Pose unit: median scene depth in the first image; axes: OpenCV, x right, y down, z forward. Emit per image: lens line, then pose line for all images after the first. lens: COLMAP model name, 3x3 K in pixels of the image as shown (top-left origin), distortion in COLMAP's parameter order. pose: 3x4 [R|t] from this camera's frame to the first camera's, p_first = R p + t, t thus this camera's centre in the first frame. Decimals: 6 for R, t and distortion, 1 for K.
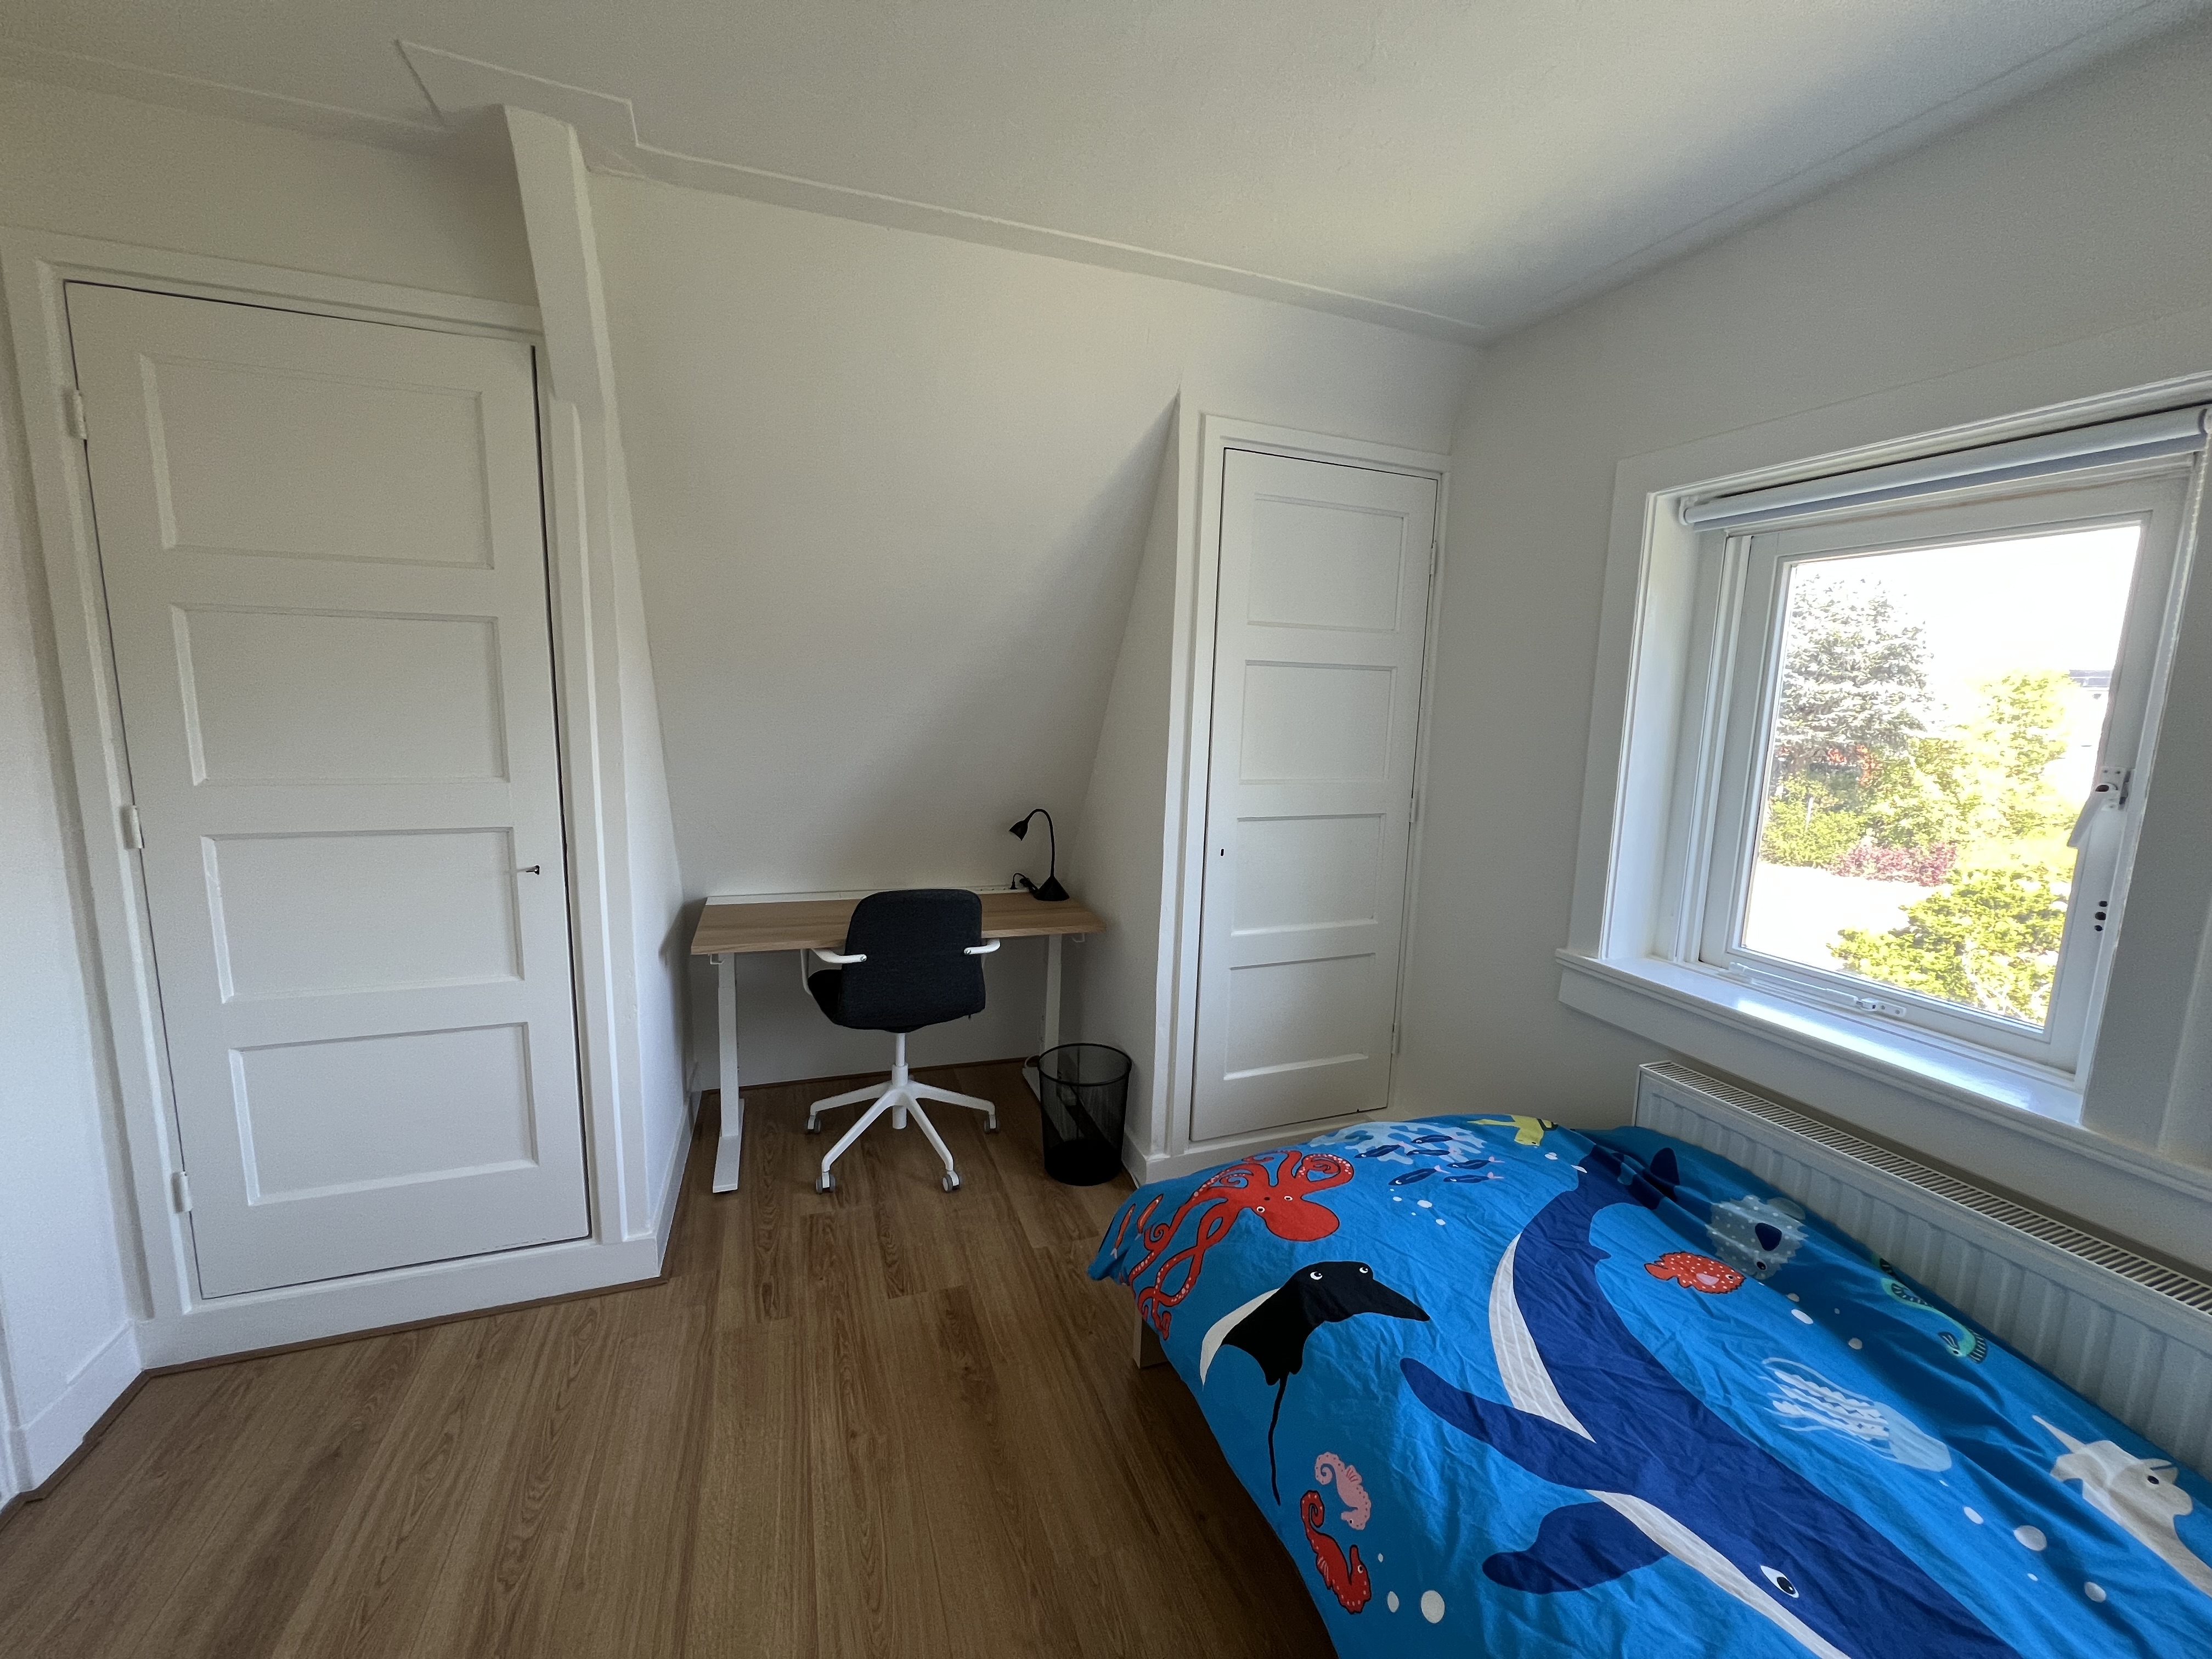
lens RADIAL K [[884.6, 0, 1103.6], [0, 884.6, 823.2], [0, 0, 1]] dist [-0.000575, 0.000044]
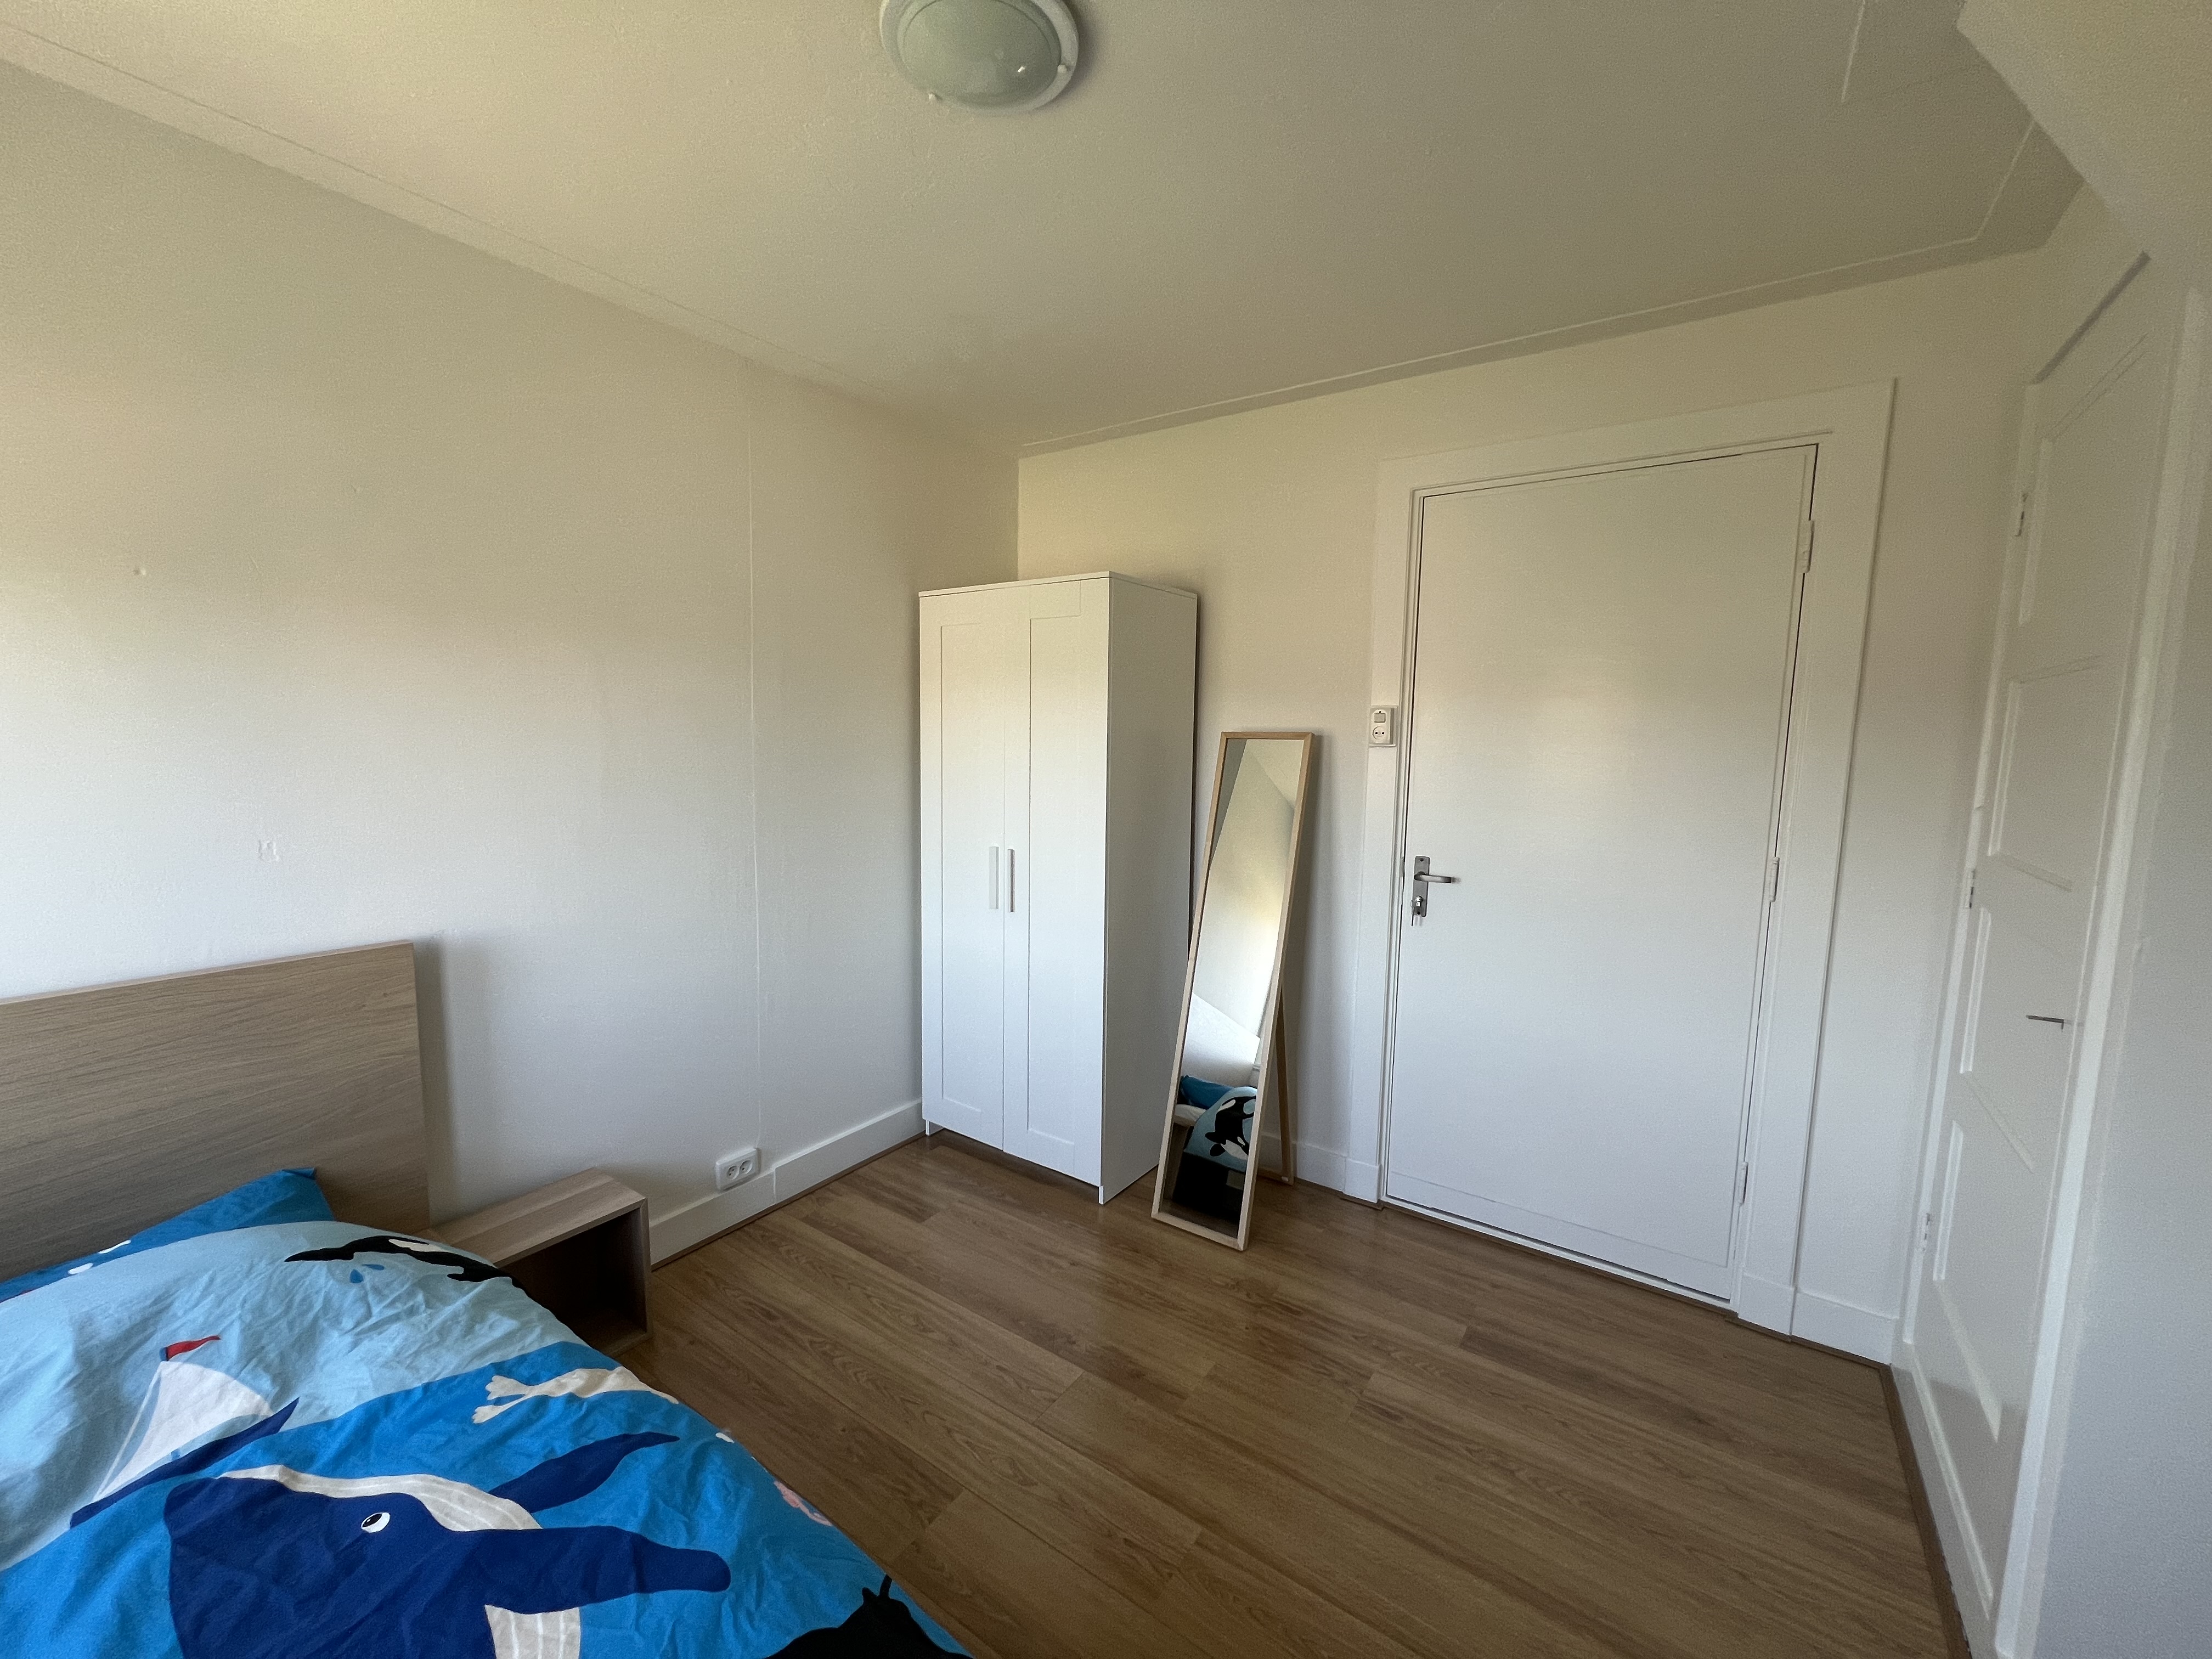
lens RADIAL K [[884.6, 0, 1103.6], [0, 884.6, 823.2], [0, 0, 1]] dist [-0.000575, 0.000044]
pose [[-0.816952, 0.014745, -0.576518, 0.501675], [-0.130631, 0.968959, 0.209891, -0.208773], [0.561717, 0.246782, -0.789666, 1.616935]]
